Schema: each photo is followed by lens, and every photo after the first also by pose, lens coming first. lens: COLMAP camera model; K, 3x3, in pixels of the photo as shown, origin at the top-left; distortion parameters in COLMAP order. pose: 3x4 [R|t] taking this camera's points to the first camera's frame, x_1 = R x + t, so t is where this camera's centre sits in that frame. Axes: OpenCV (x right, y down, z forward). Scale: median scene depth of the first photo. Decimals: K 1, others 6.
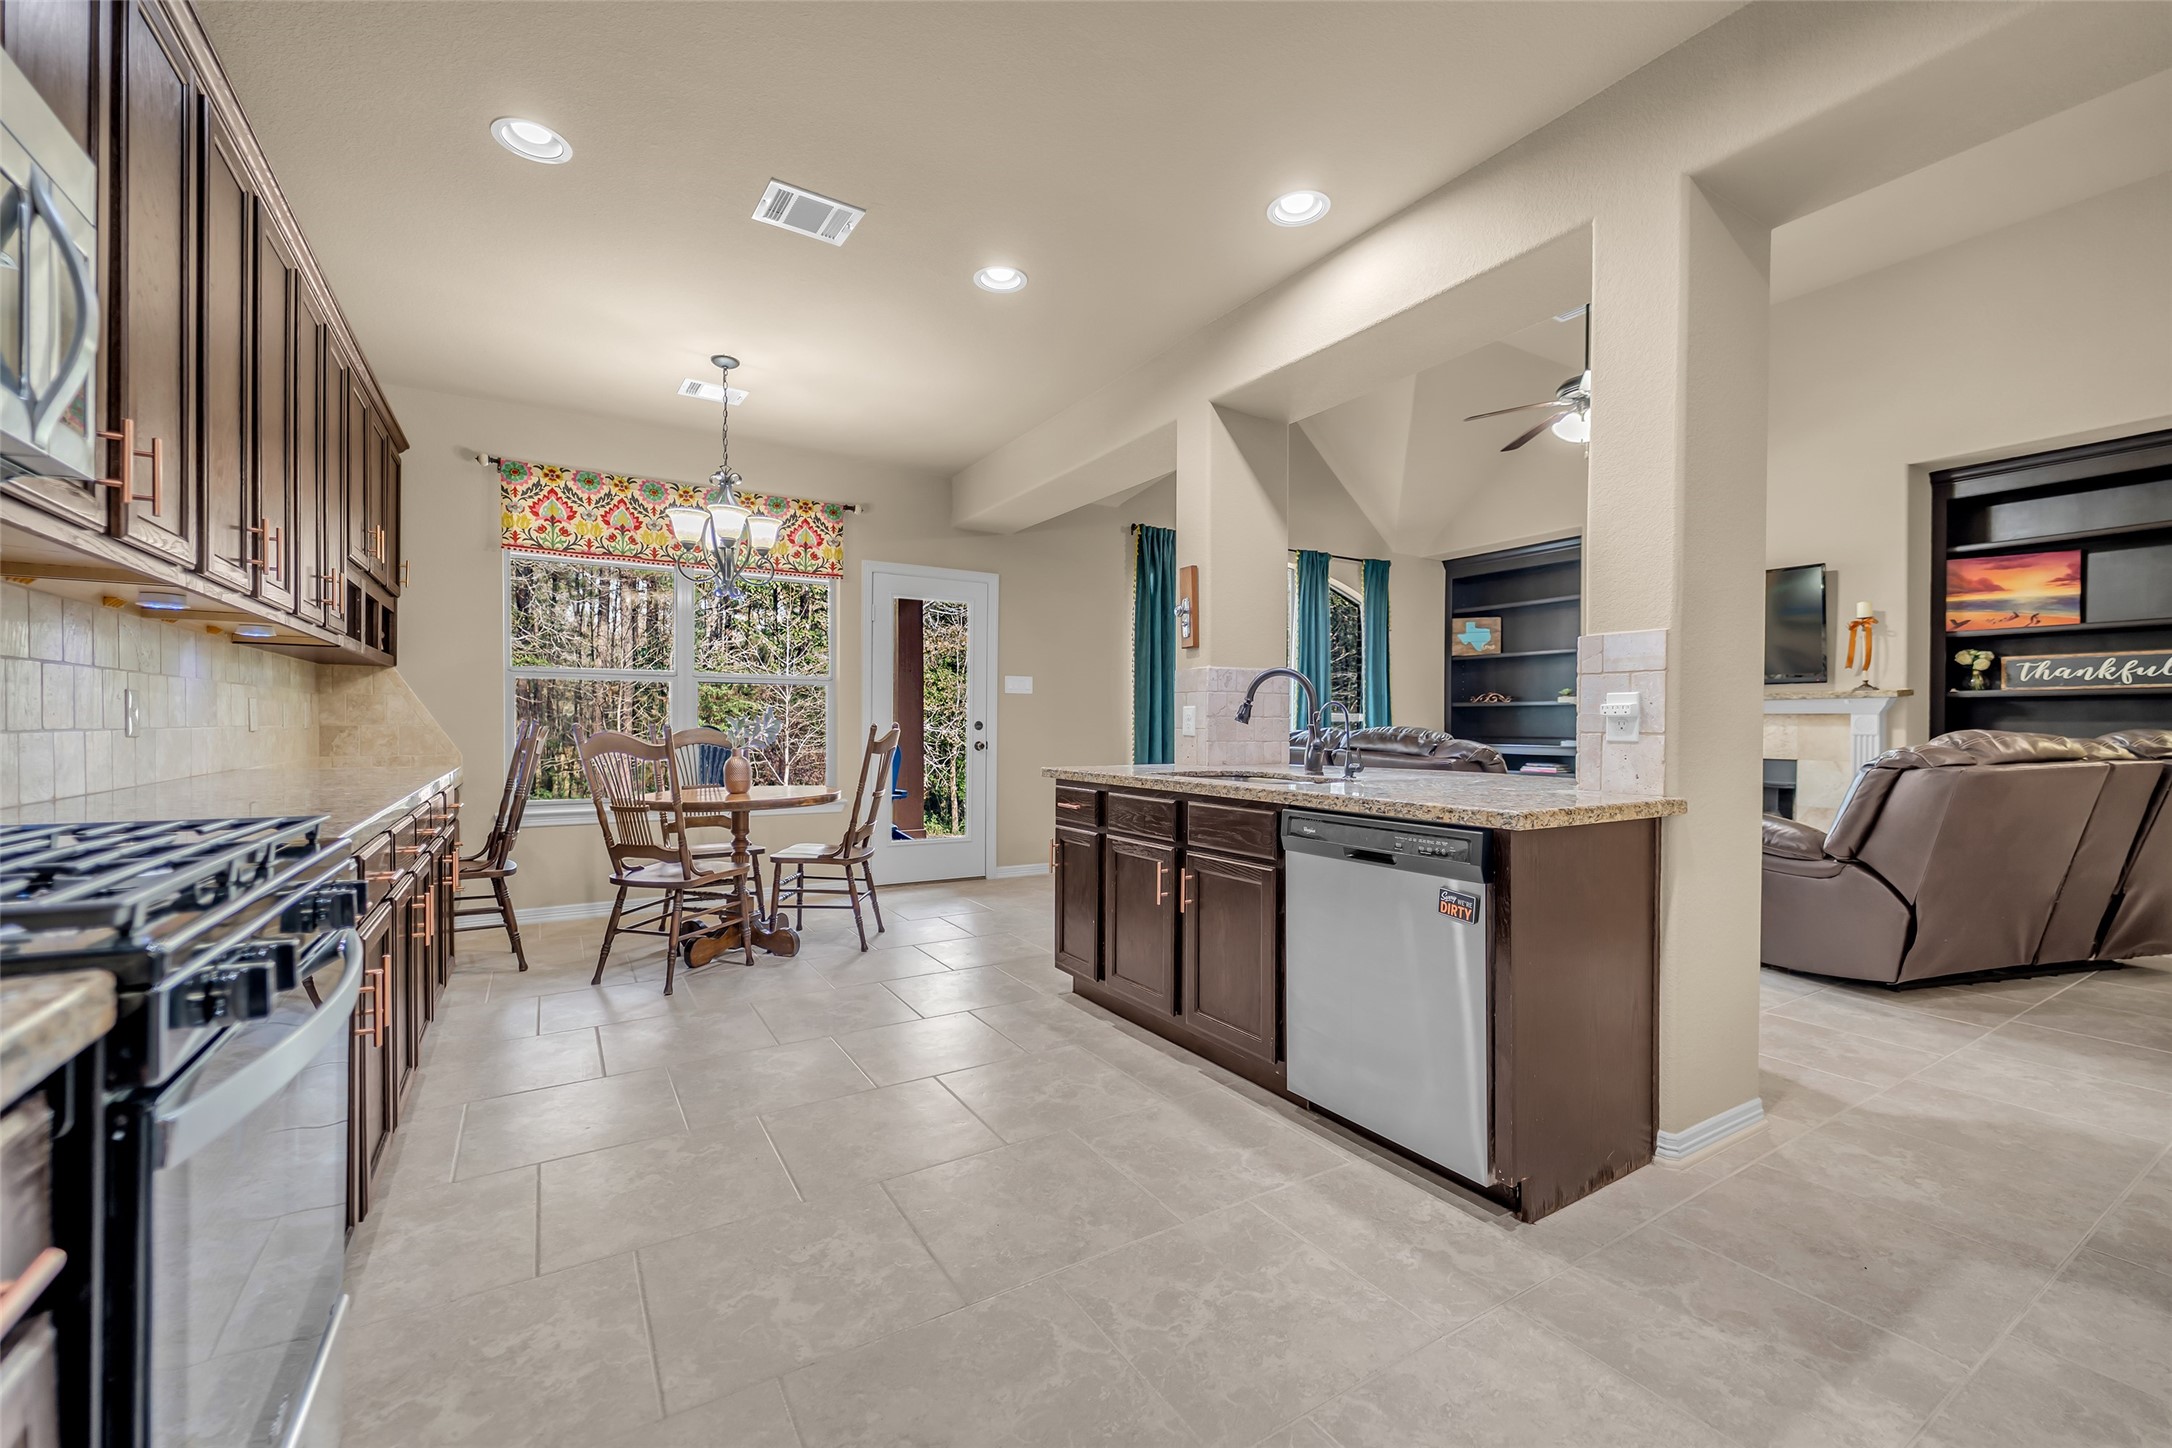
lens RADIAL K [[877.1, 0, 1080.8], [0, 877.1, 730.5], [0, 0, 1]] dist [-0.000134, -0.000526]
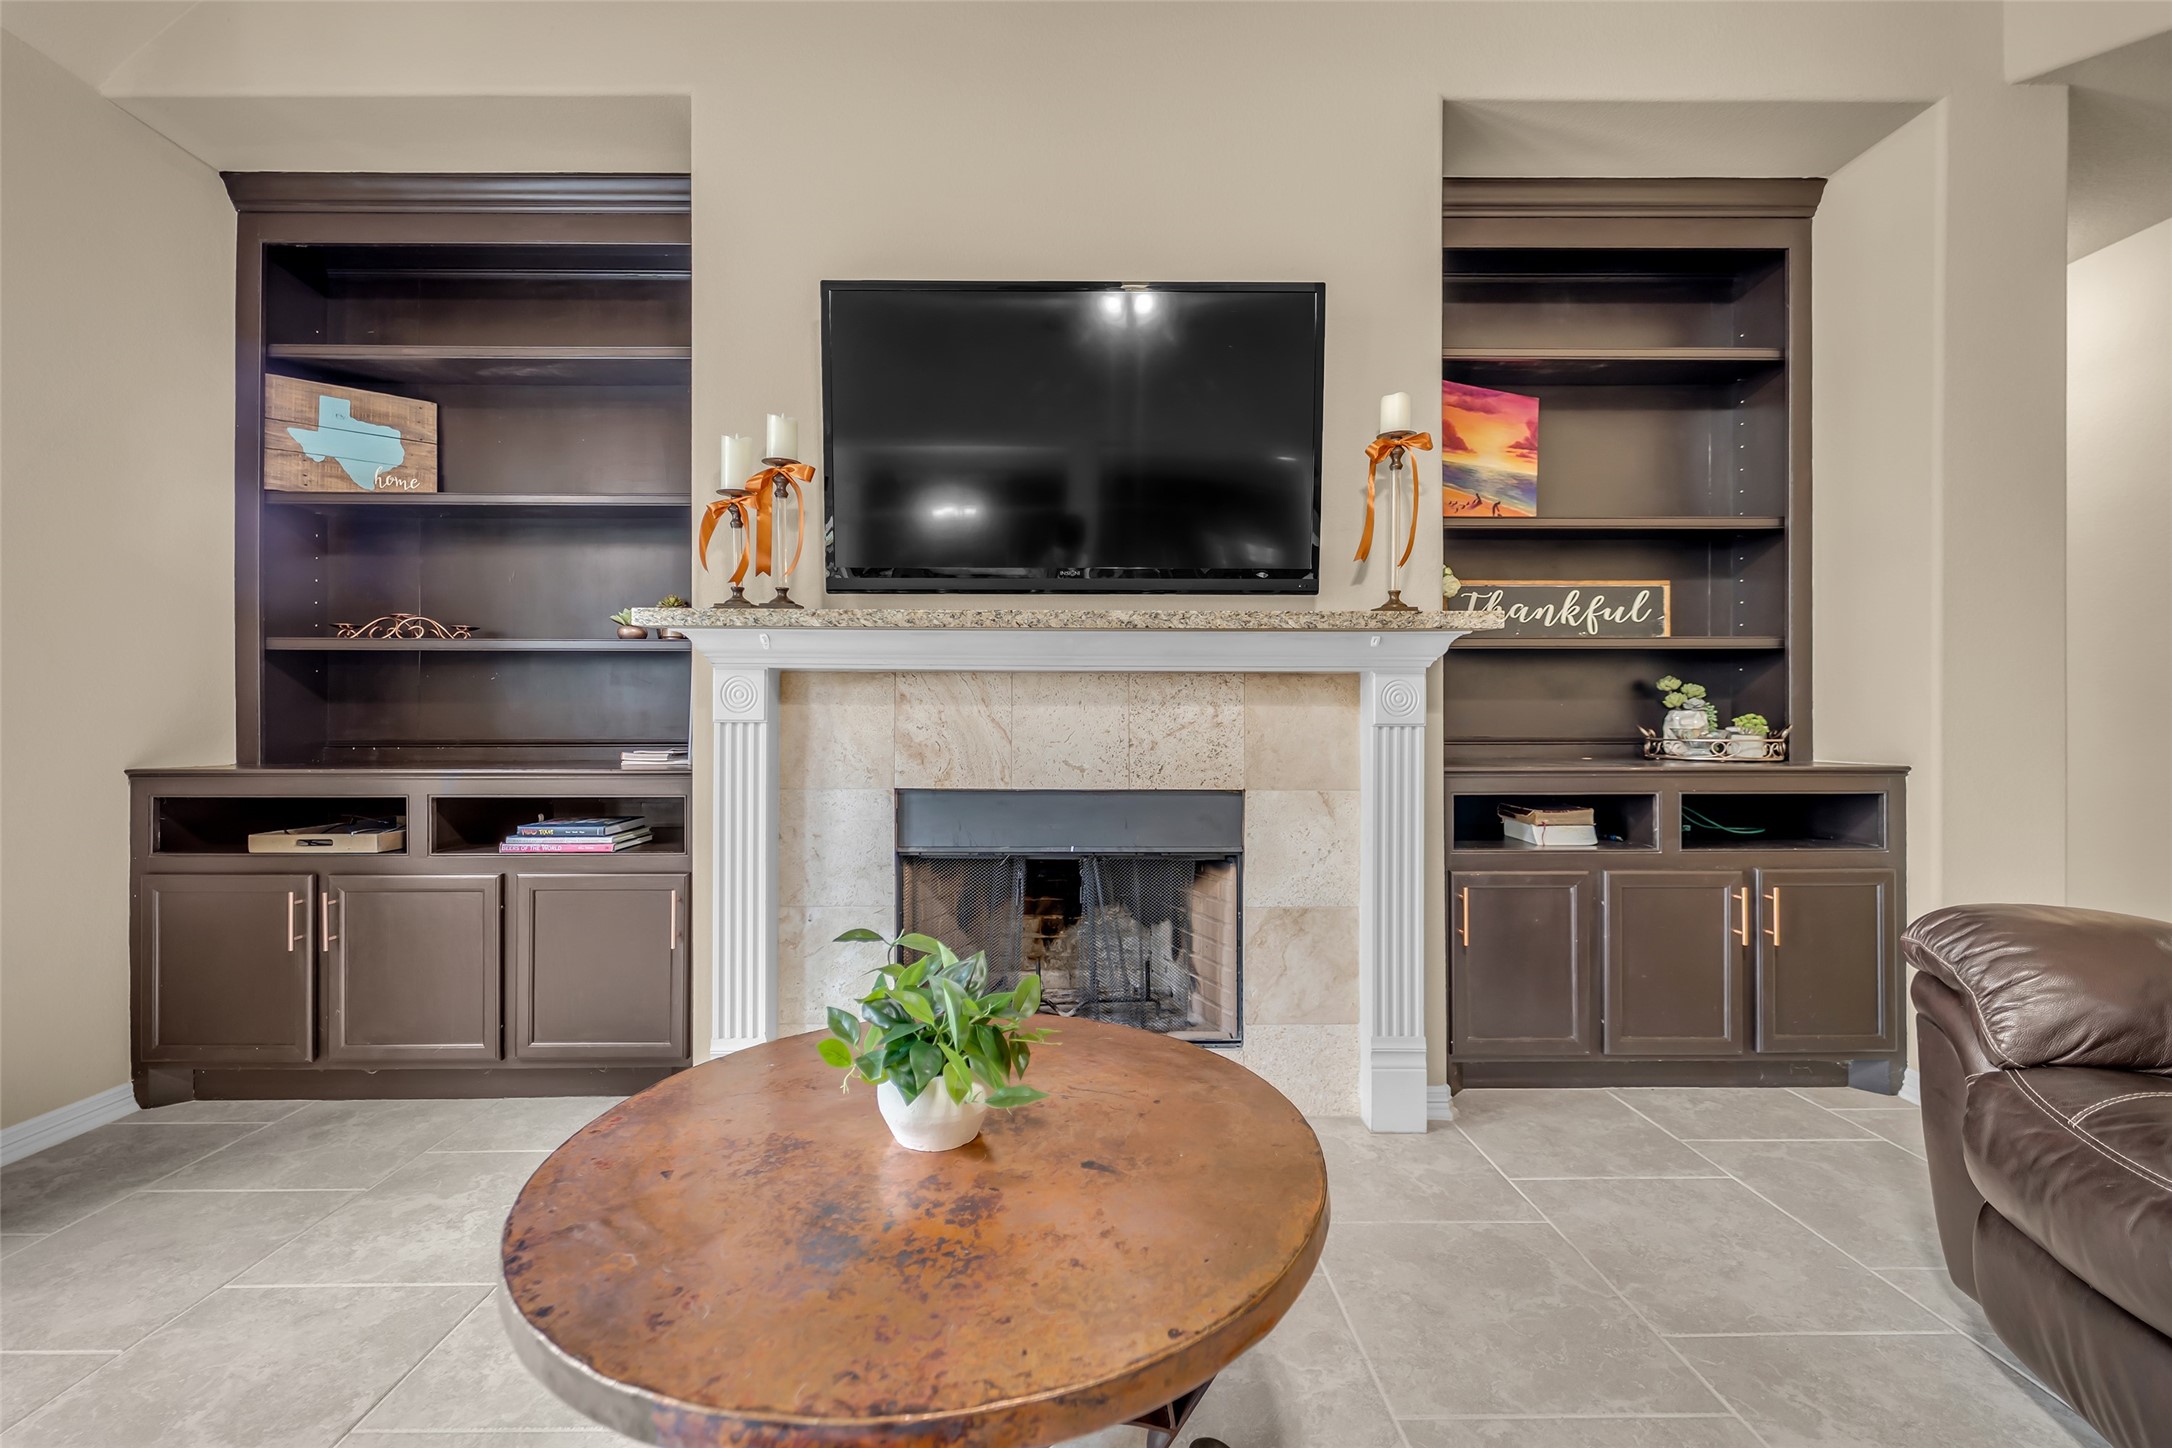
lens RADIAL K [[900.9, 0, 1074.1], [0, 900.9, 716.7], [0, 0, 1]] dist [0.006497, -0.000013]
pose [[0.512935, 0.004760, 0.858414, 0.456648], [0.009161, 0.999897, -0.011019, 0.004422], [-0.858379, 0.013516, 0.512839, 0.908931]]
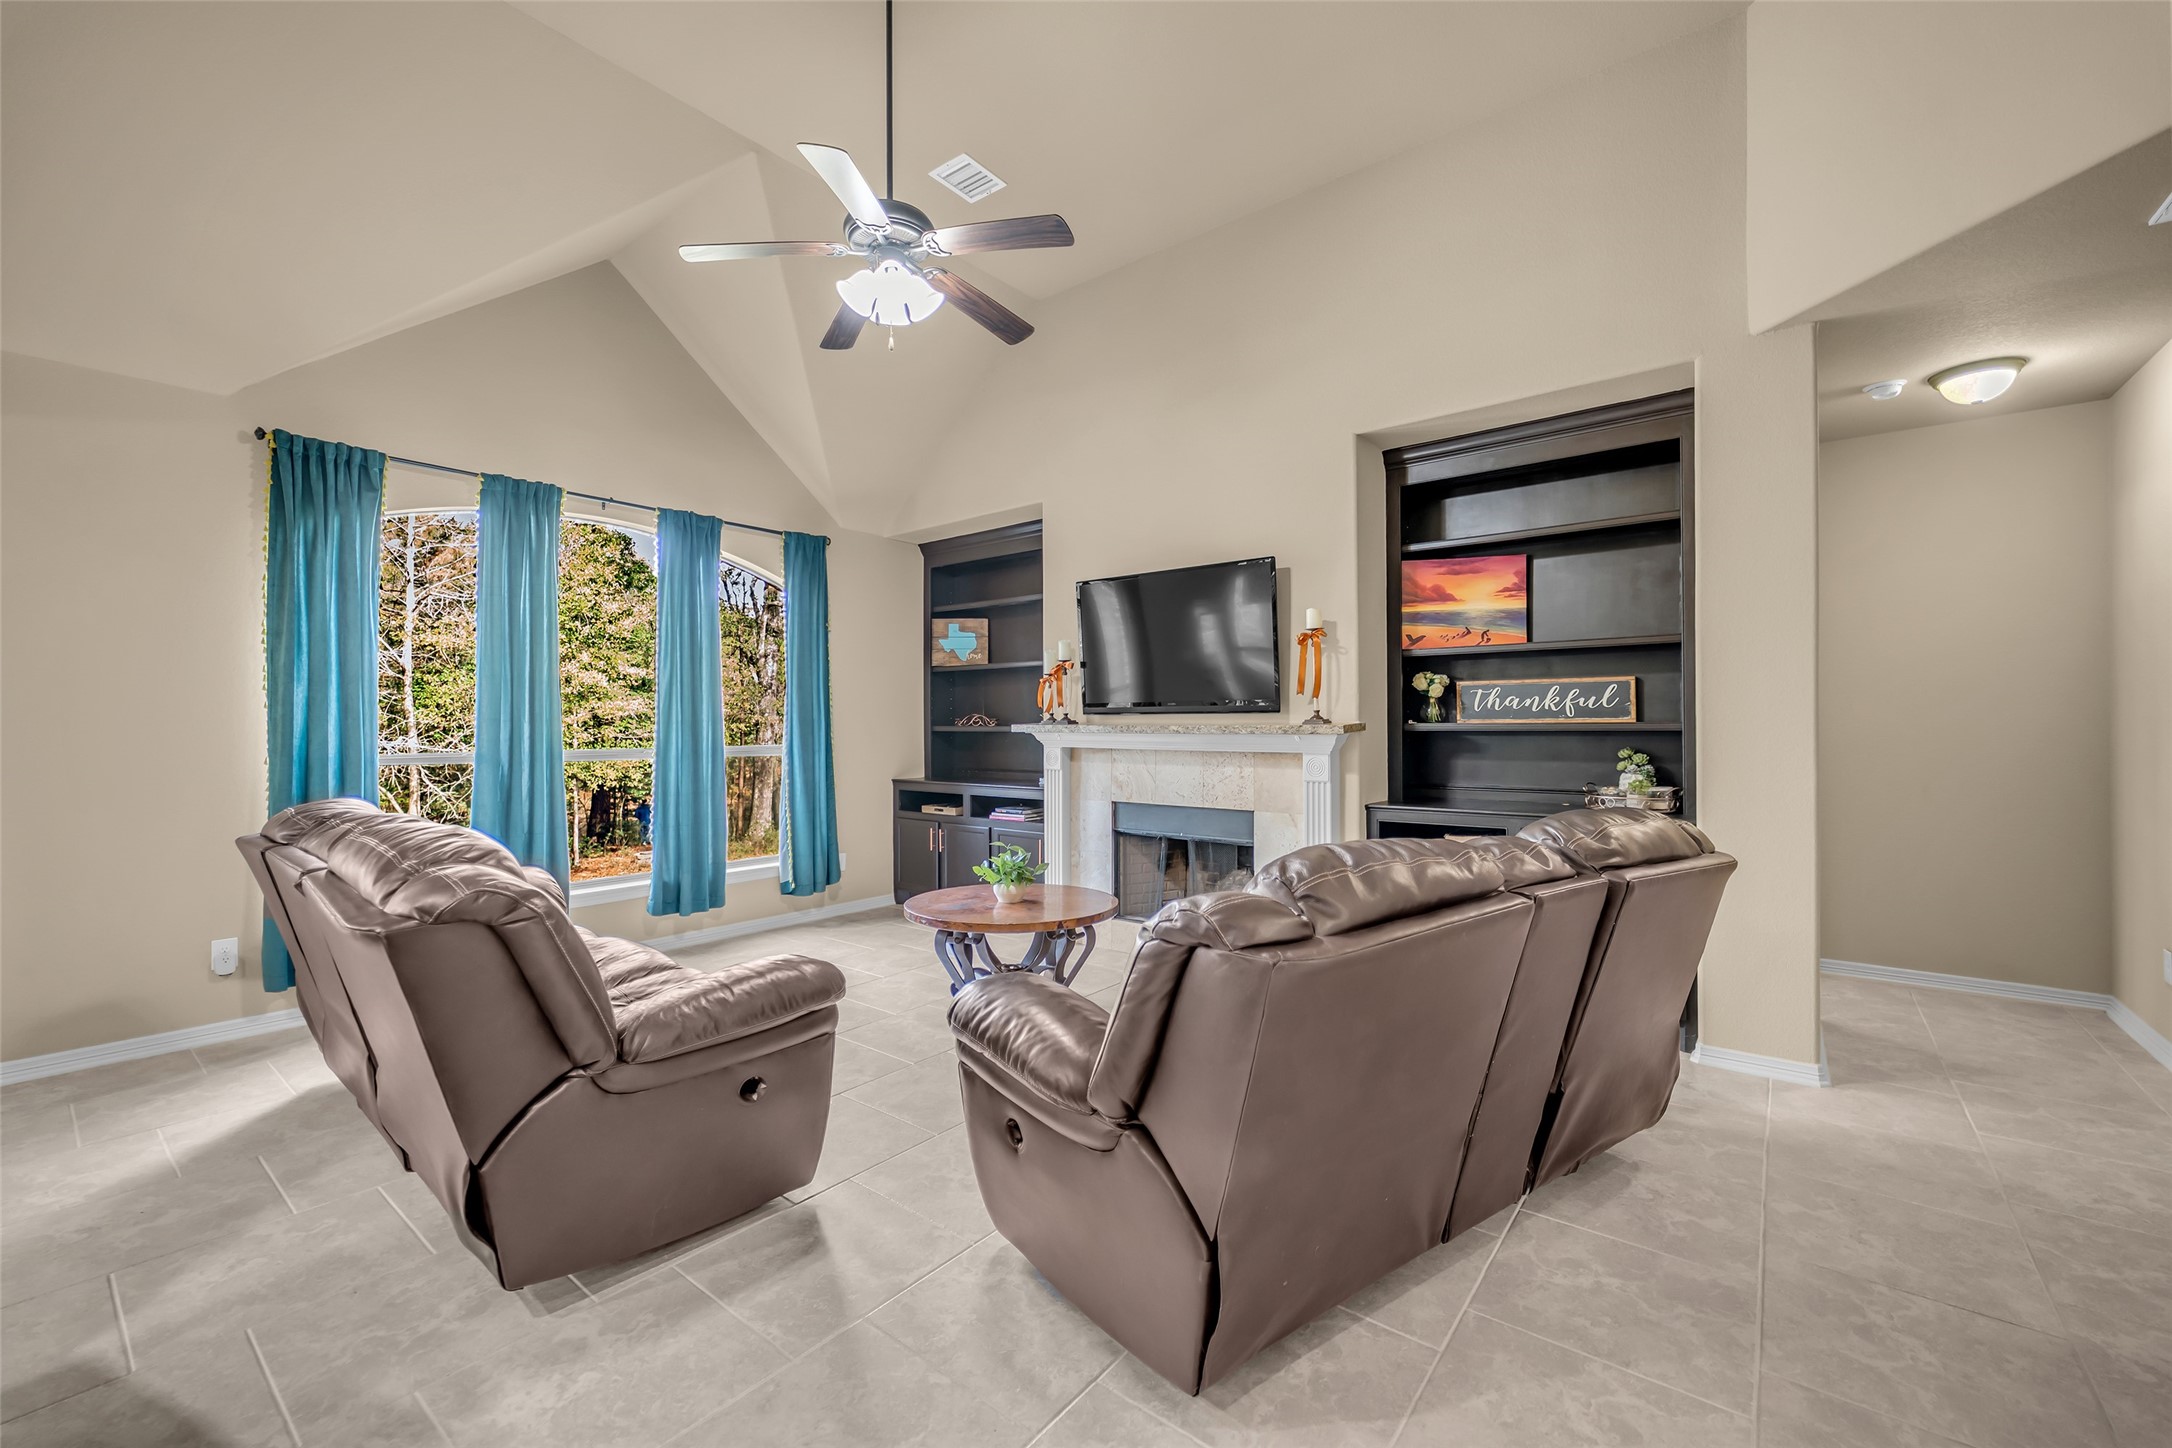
lens RADIAL K [[869.2, 0, 1076.4], [0, 869.2, 720.6], [0, 0, 1]] dist [0.000881, 0.000417]
pose [[0.940028, -0.005890, 0.341047, 0.435549], [0.010293, 0.999885, -0.011103, -0.041829], [-0.340942, 0.013948, 0.939981, 0.354125]]
